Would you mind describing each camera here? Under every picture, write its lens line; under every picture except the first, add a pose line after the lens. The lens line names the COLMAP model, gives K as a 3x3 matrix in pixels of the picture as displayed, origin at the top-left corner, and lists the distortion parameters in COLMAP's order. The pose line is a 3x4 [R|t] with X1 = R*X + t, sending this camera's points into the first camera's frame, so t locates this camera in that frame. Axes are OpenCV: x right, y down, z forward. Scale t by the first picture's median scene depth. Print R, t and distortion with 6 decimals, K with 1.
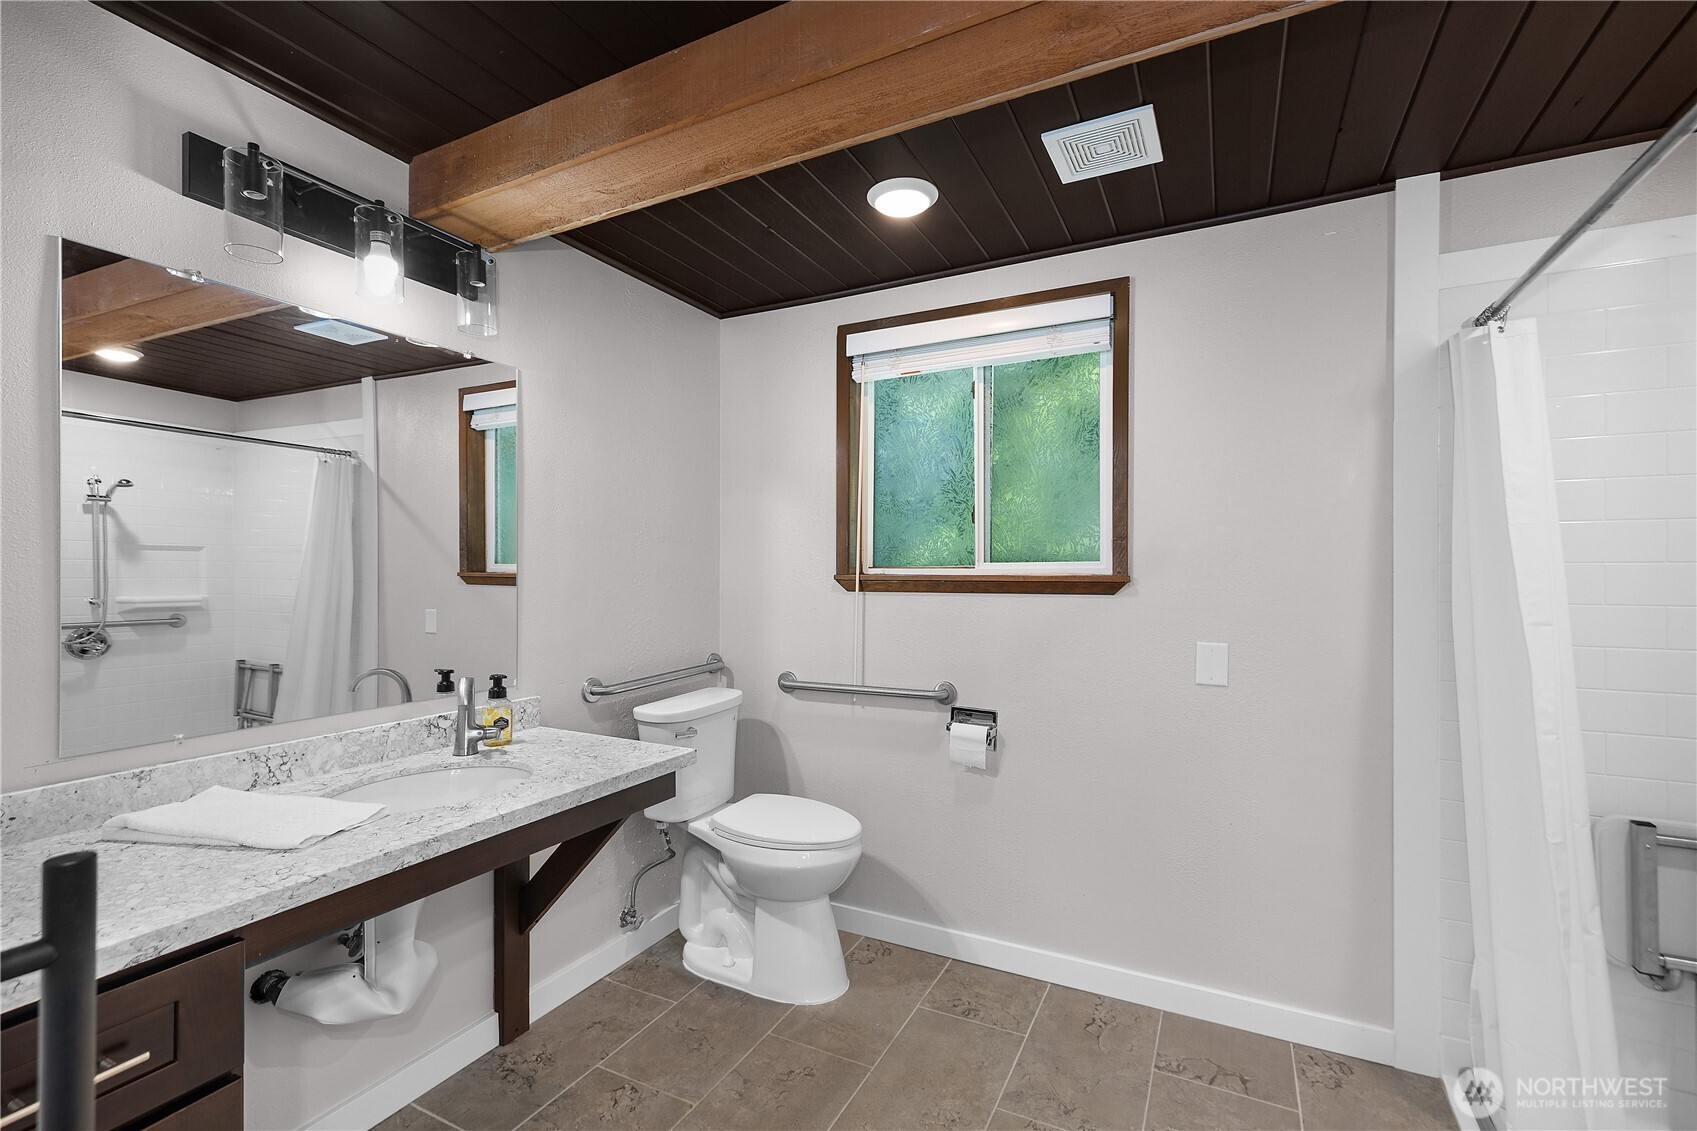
lens RADIAL K [[784.2, 0, 806.7], [0, 784.2, 577.4], [0, 0, 1]] dist [0.005069, 0.000214]
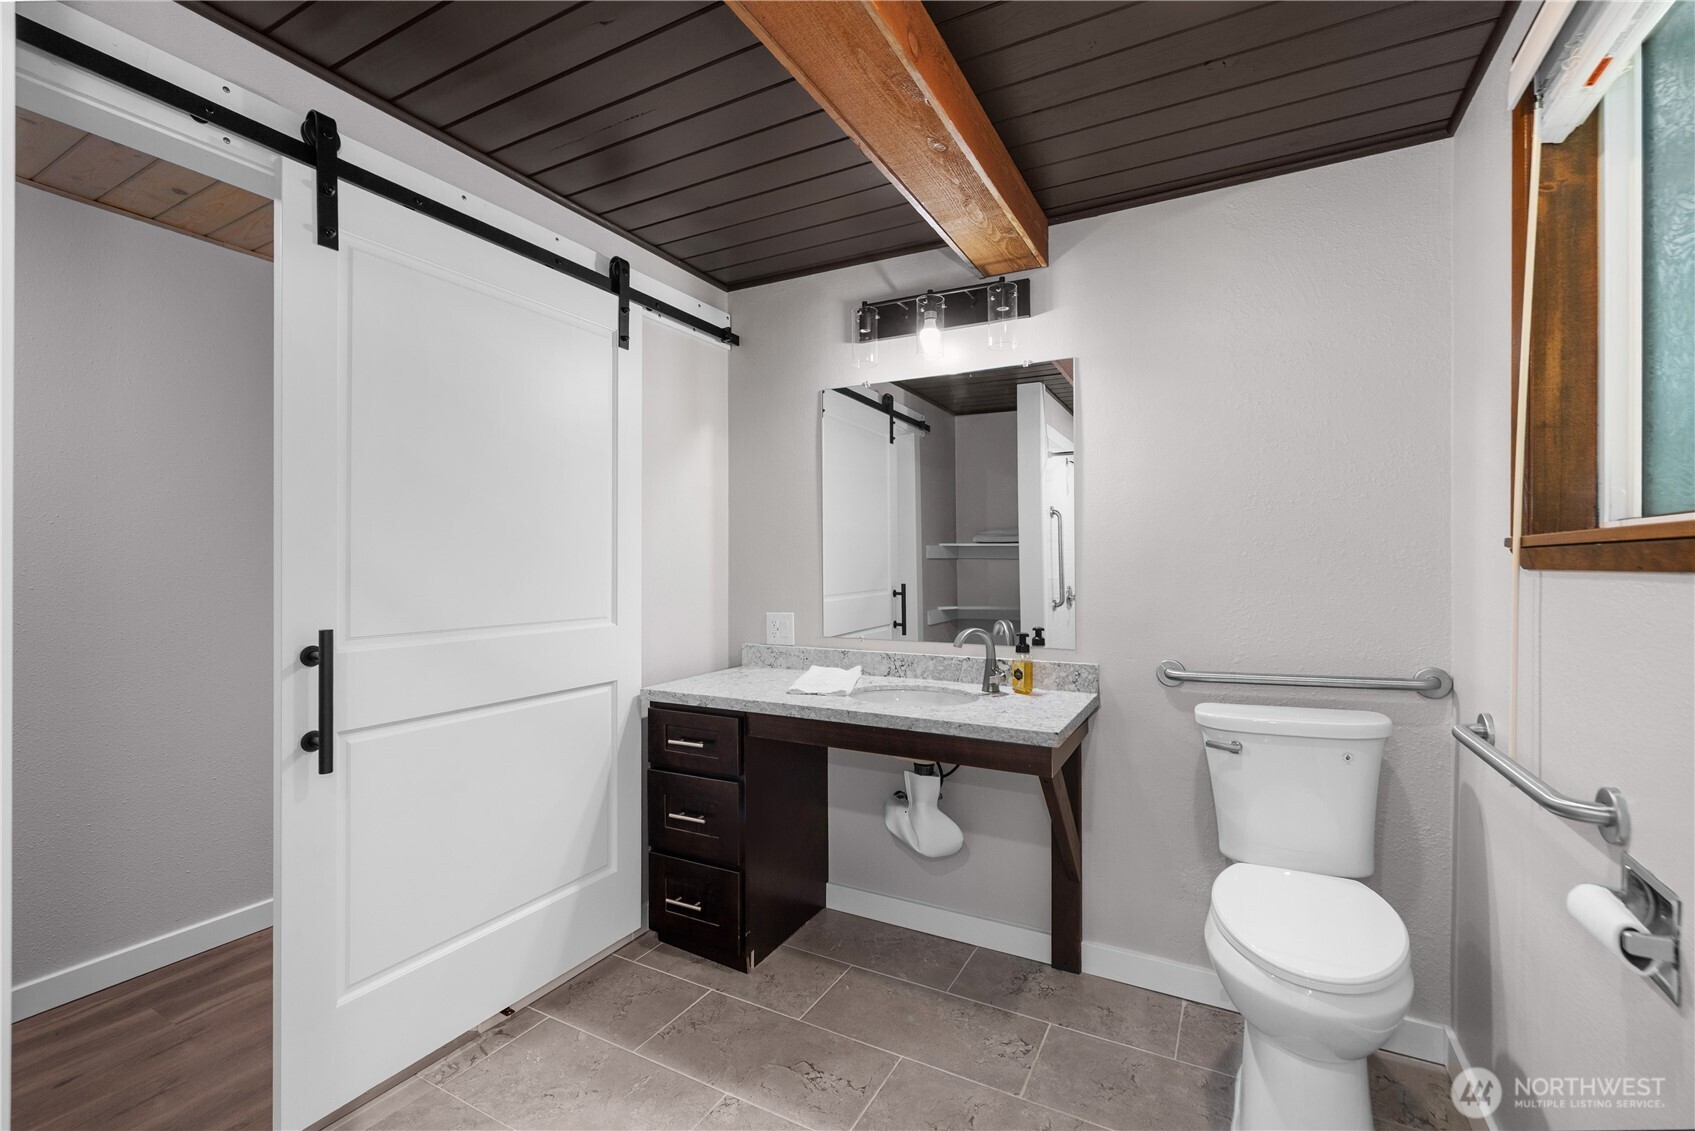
lens RADIAL K [[783.3, 0, 841.6], [0, 783.3, 569.6], [0, 0, 1]] dist [0.005069, 0.000214]
pose [[-0.056128, 0.006123, -0.998405, 0.815341], [-0.008351, 0.999943, 0.006602, 0.025365], [0.998389, 0.008708, -0.056074, 0.826740]]
